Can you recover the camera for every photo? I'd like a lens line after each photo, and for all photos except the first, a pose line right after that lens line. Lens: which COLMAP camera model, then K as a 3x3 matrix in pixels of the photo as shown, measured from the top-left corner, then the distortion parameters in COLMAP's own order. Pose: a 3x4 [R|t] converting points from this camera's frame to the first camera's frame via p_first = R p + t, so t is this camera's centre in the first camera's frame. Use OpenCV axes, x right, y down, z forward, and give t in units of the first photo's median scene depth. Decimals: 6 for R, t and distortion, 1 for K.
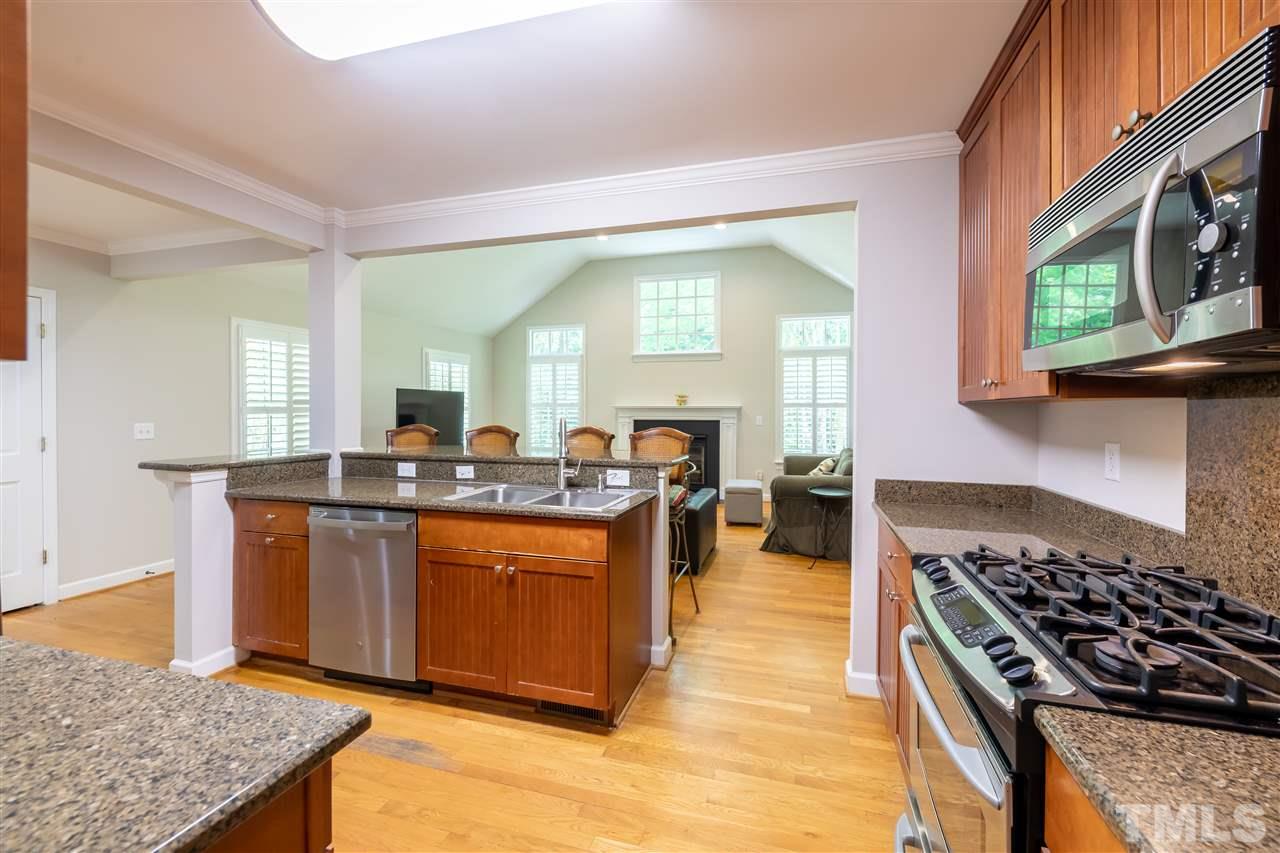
lens RADIAL K [[520.5, 0, 656.5], [0, 520.5, 422.1], [0, 0, 1]] dist [0.008220, -0.003370]
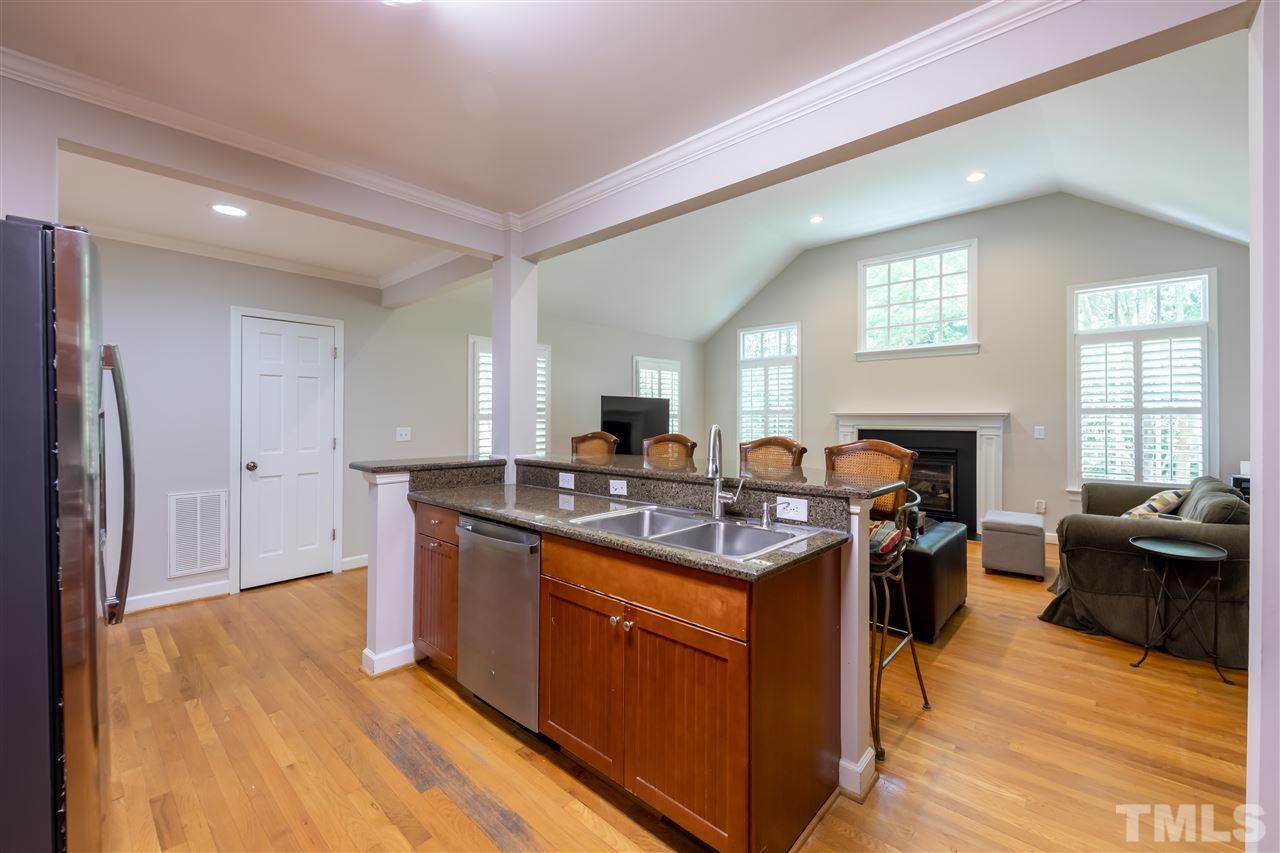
lens RADIAL K [[520.5, 0, 653.1], [0, 520.5, 416.5], [0, 0, 1]] dist [0.008220, -0.003370]
pose [[0.901040, 0.000324, -0.433737, 0.051580], [-0.011857, 0.999644, -0.023884, -0.001622], [0.433575, 0.026664, 0.900723, 0.201571]]
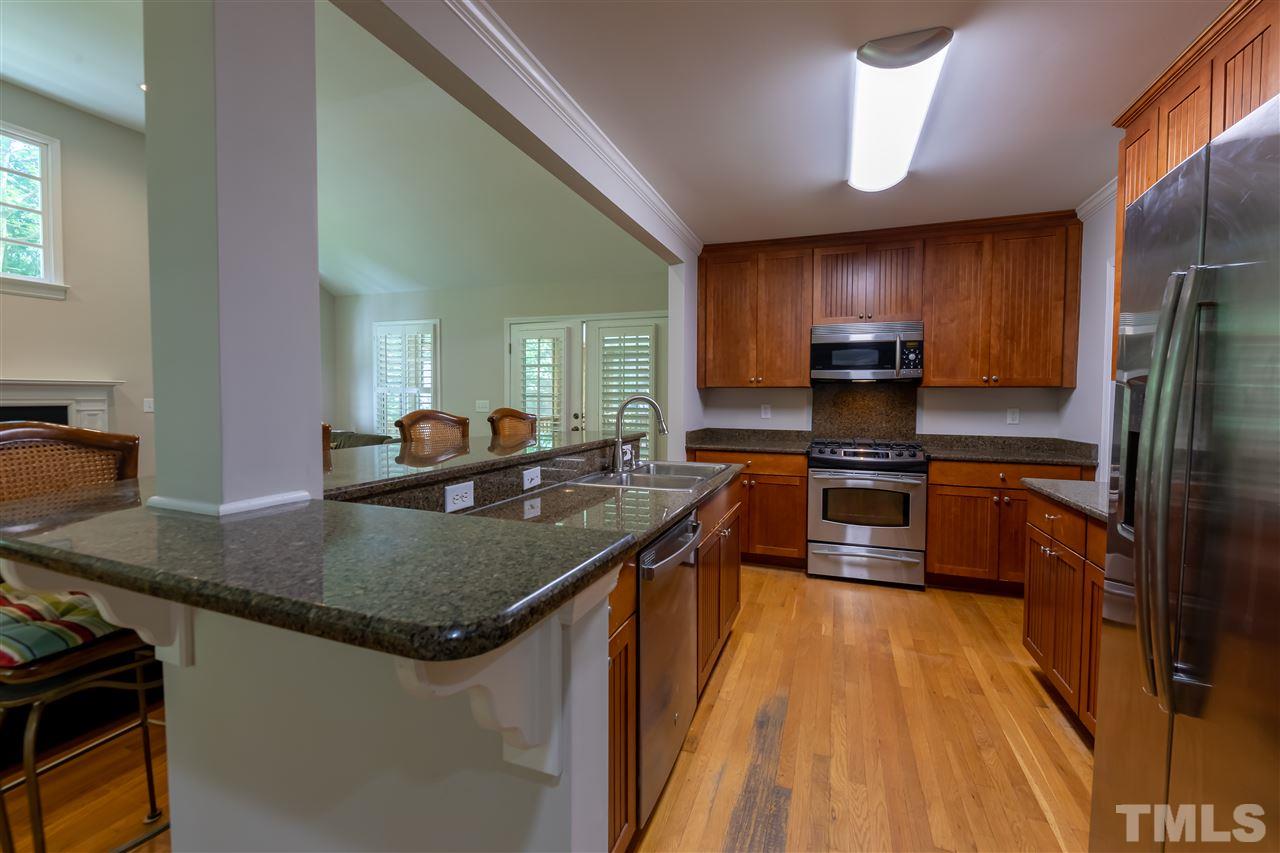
lens RADIAL K [[520.5, 0, 656.6], [0, 520.5, 416.3], [0, 0, 1]] dist [0.008220, -0.003370]
pose [[0.059635, -0.039549, 0.997436, -0.861303], [0.017922, 0.999096, 0.038543, -0.004870], [-0.998059, 0.015577, 0.060290, 0.670689]]
